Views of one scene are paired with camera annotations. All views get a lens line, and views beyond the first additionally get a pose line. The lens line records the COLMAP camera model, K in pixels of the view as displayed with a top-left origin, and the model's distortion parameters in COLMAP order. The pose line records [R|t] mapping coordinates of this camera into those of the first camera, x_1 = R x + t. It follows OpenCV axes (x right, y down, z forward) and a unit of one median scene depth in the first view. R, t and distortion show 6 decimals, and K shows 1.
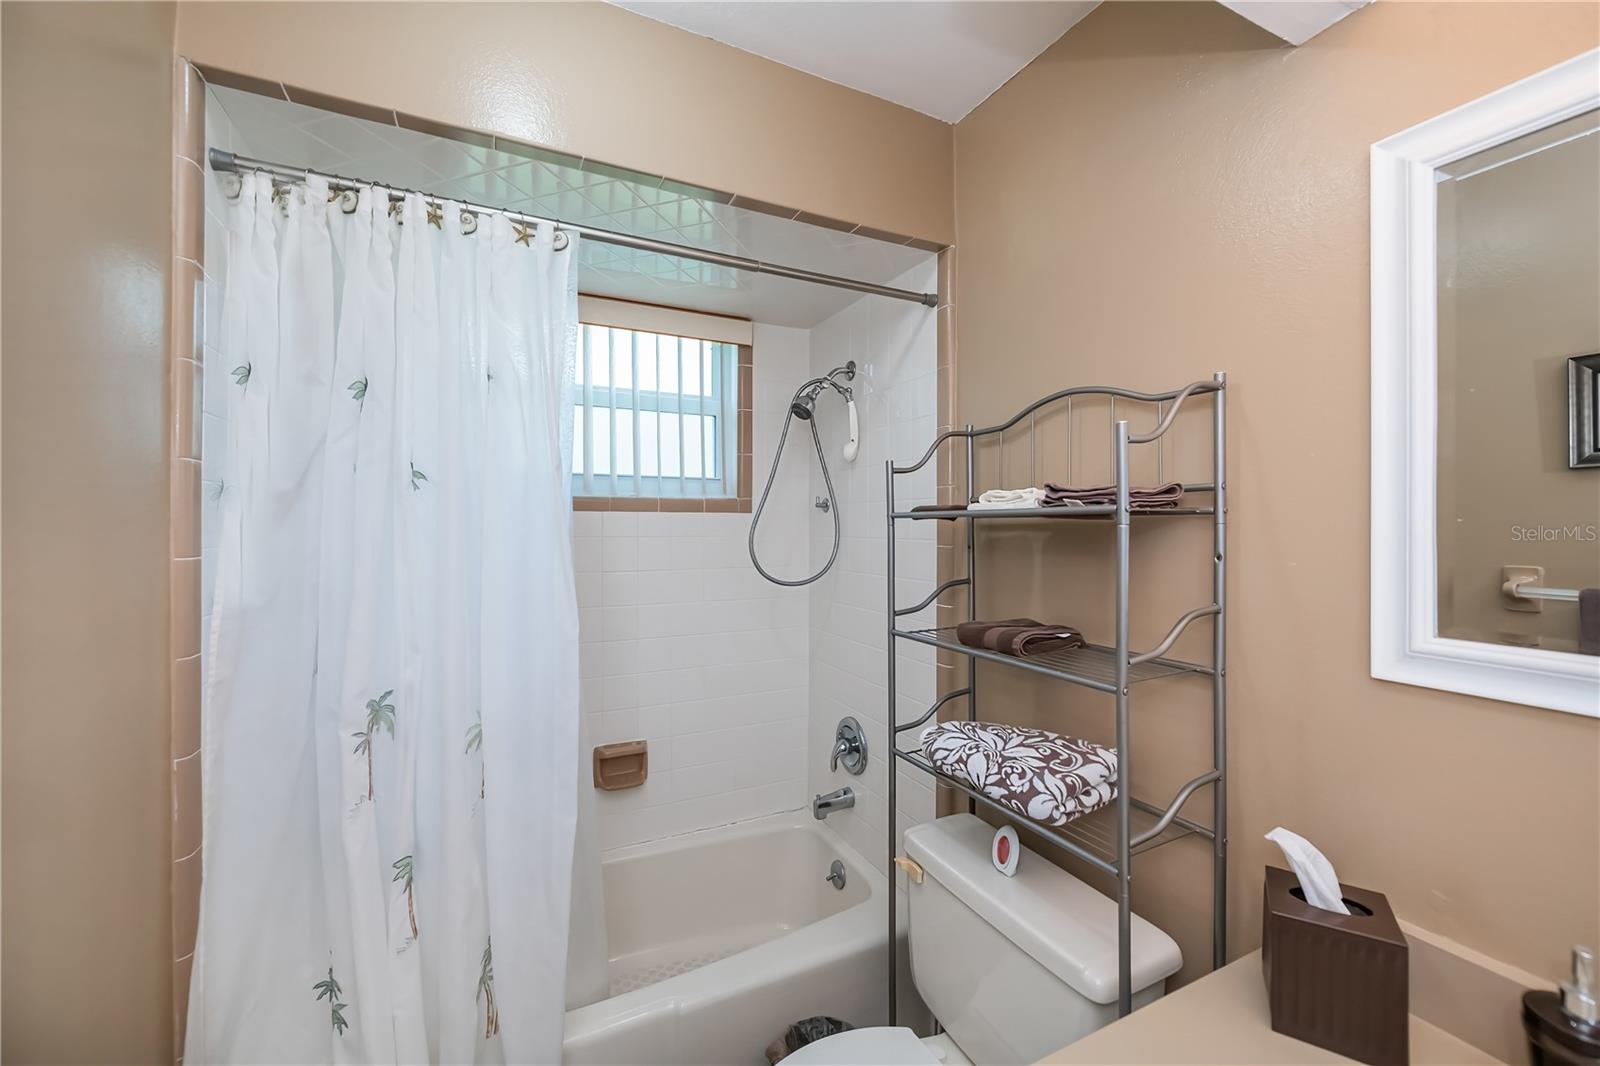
lens RADIAL K [[633.3, 0, 804.4], [0, 633.3, 530.3], [0, 0, 1]] dist [-0.007277, -0.002374]
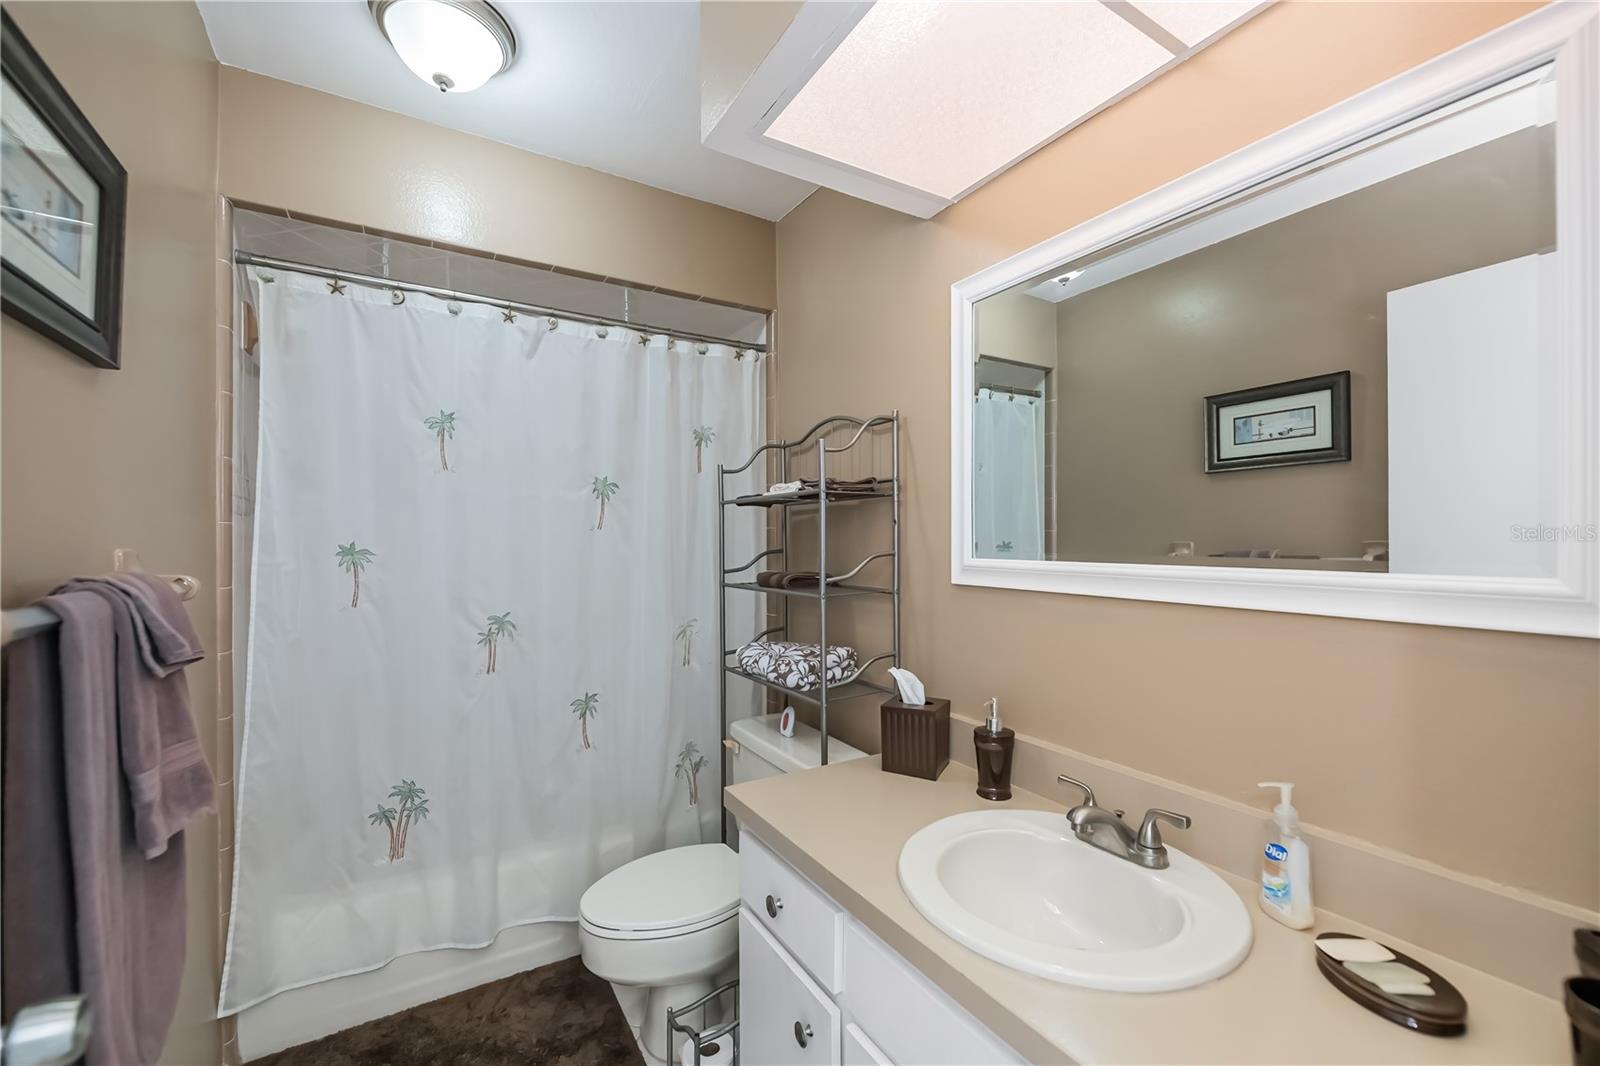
lens RADIAL K [[633.3, 0, 800.5], [0, 633.3, 542.7], [0, 0, 1]] dist [-0.007277, -0.002374]
pose [[0.995711, -0.004027, 0.092428, 0.225122], [0.003993, 0.999992, 0.000544, 0.083045], [-0.092429, -0.000172, 0.995719, -0.547172]]
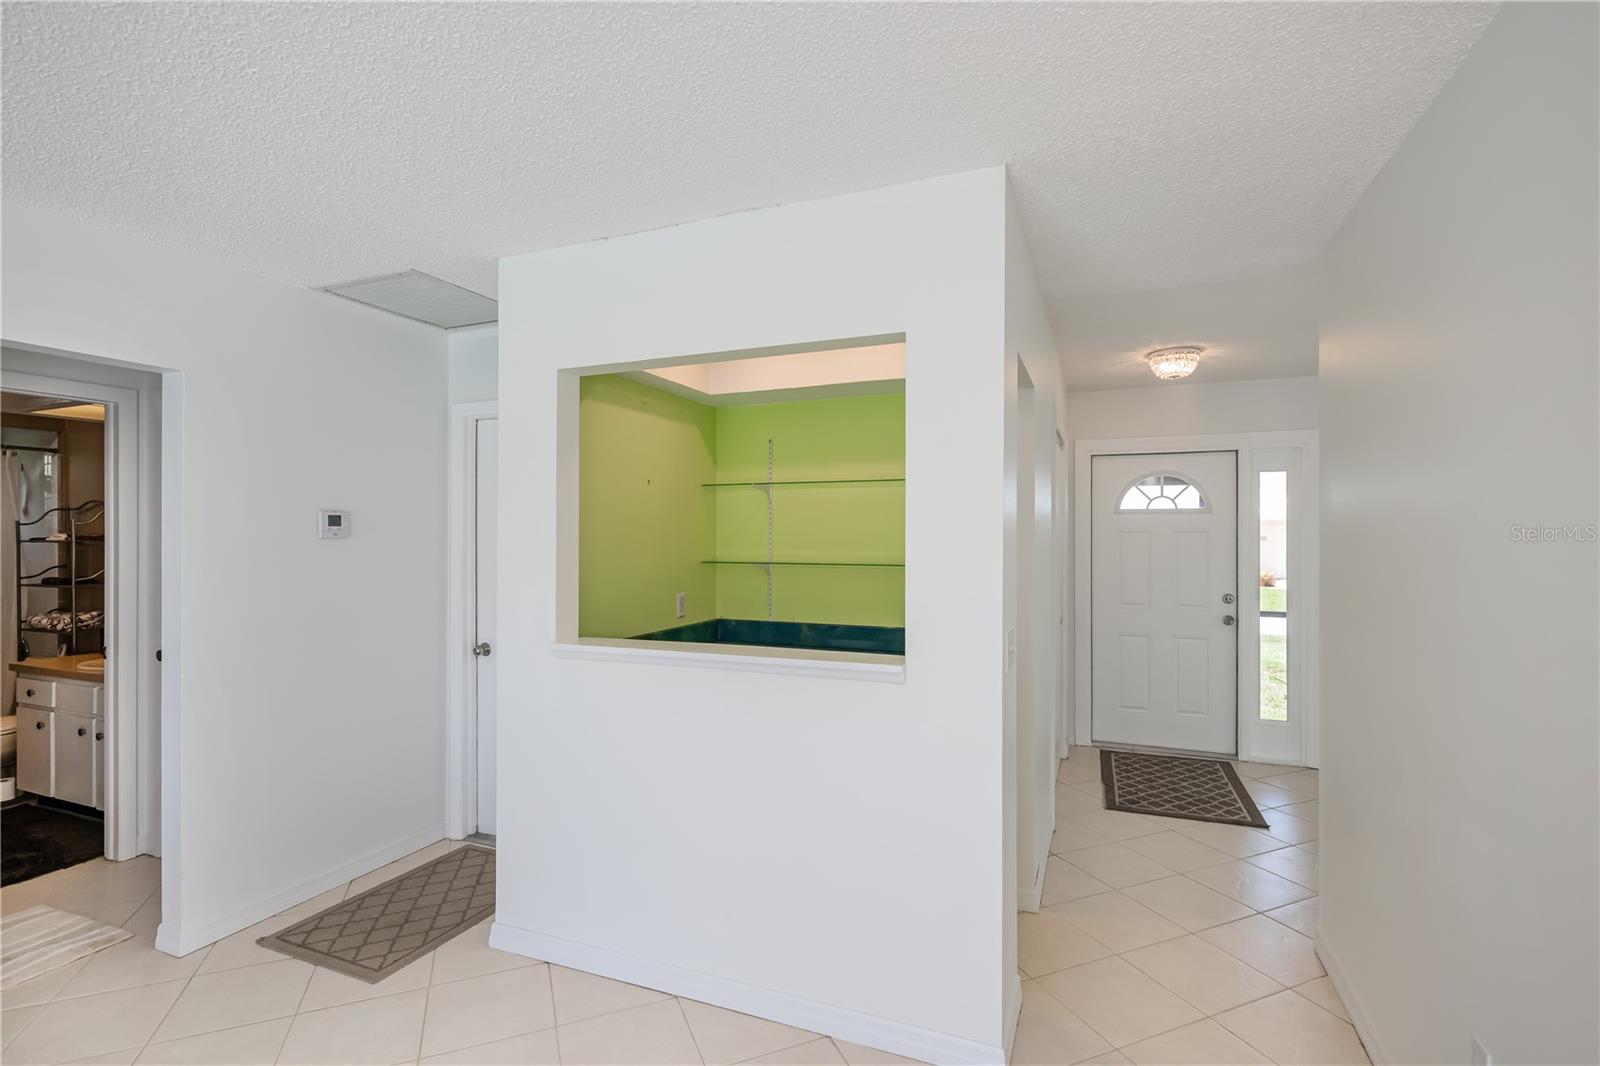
lens RADIAL K [[736.9, 0, 801.1], [0, 736.9, 528.2], [0, 0, 1]] dist [0.004019, 0.000665]
pose [[0.741152, 0.003457, 0.671329, 0.604579], [-0.004450, 0.999990, -0.000236, -0.115070], [-0.671323, -0.002813, 0.741160, -4.405776]]
